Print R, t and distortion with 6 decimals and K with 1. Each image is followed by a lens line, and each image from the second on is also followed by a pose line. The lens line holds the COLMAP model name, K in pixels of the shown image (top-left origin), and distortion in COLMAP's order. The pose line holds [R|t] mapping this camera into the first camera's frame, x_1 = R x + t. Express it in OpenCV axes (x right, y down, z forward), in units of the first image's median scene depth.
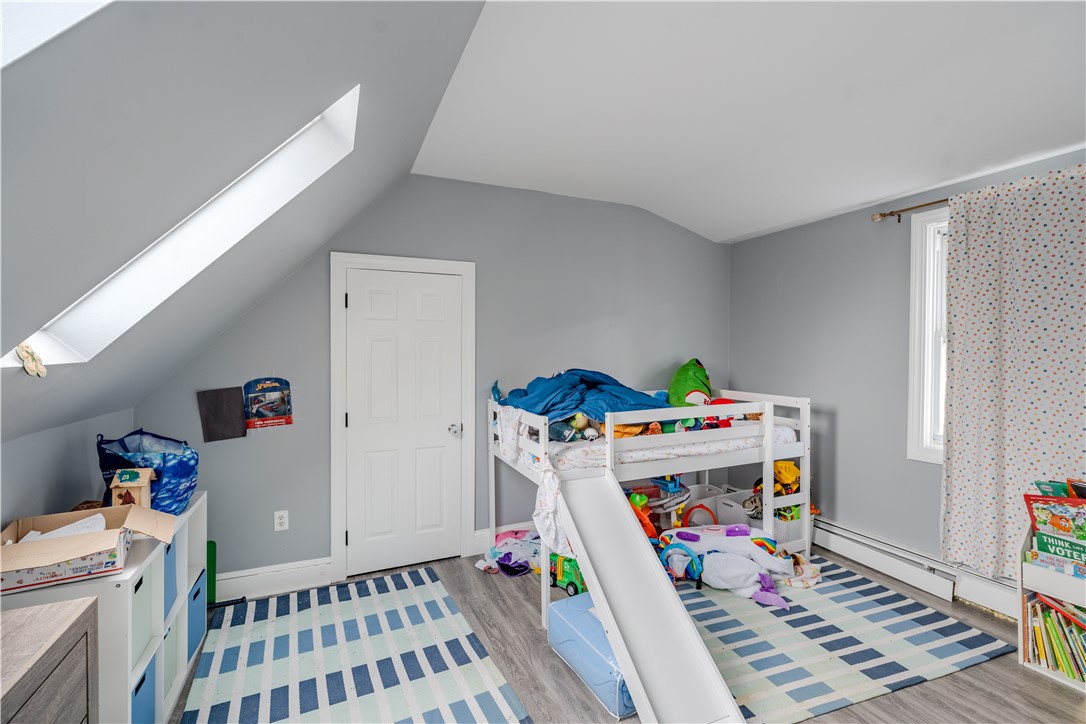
lens RADIAL K [[489.1, 0, 540.4], [0, 489.1, 358.5], [0, 0, 1]] dist [-0.009943, 0.004036]
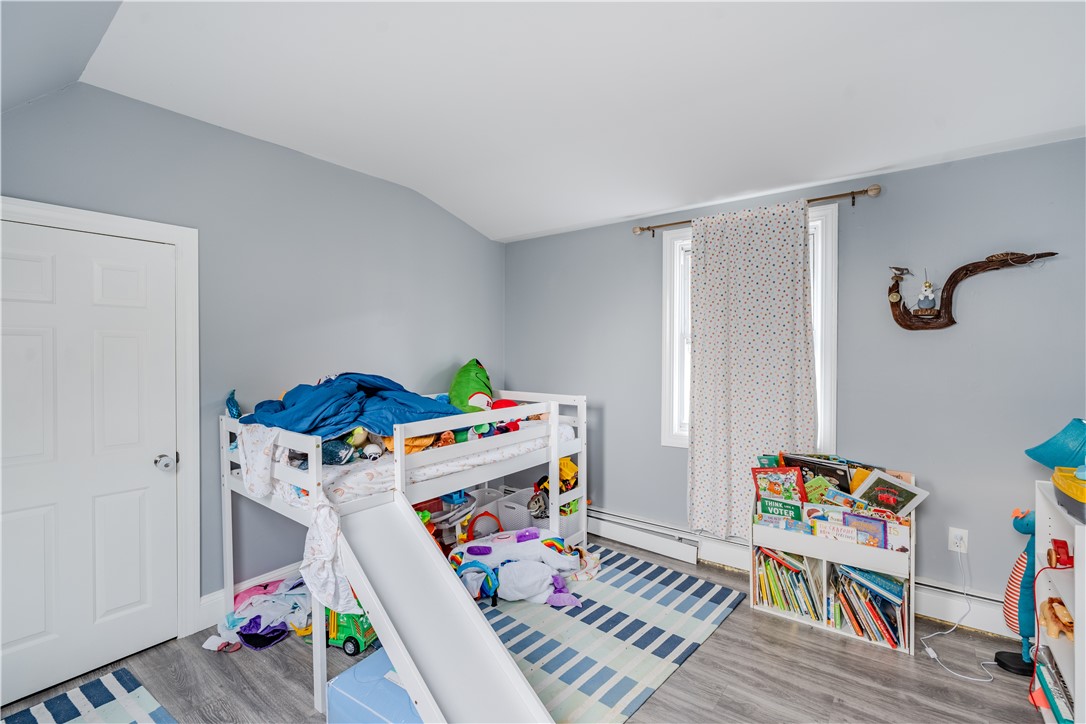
lens RADIAL K [[489.1, 0, 540.4], [0, 489.1, 358.5], [0, 0, 1]] dist [-0.009943, 0.004036]
pose [[0.875679, -0.007704, 0.482832, -0.045139], [0.007871, 0.999968, 0.001679, -0.001486], [-0.482829, 0.002330, 0.875712, 0.138722]]
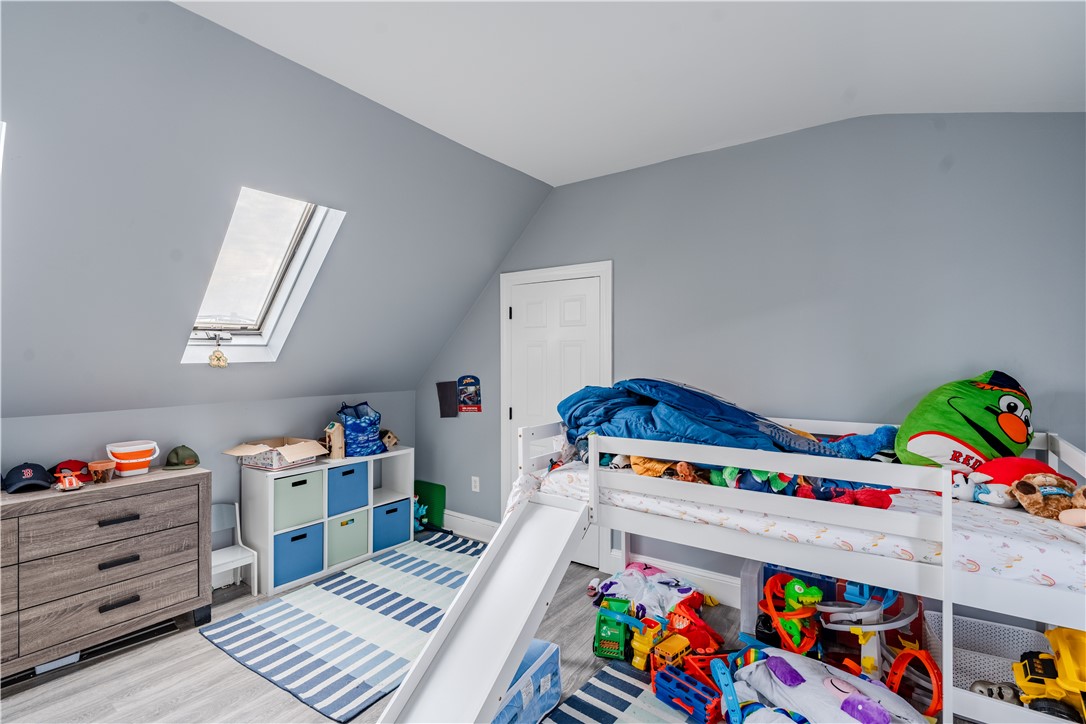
lens RADIAL K [[489.1, 0, 540.4], [0, 489.1, 358.5], [0, 0, 1]] dist [-0.009943, 0.004036]
pose [[0.515639, 0.007746, -0.856771, 0.700433], [-0.010789, 0.999939, 0.002547, -0.012521], [0.856738, 0.007930, 0.515691, 0.474329]]
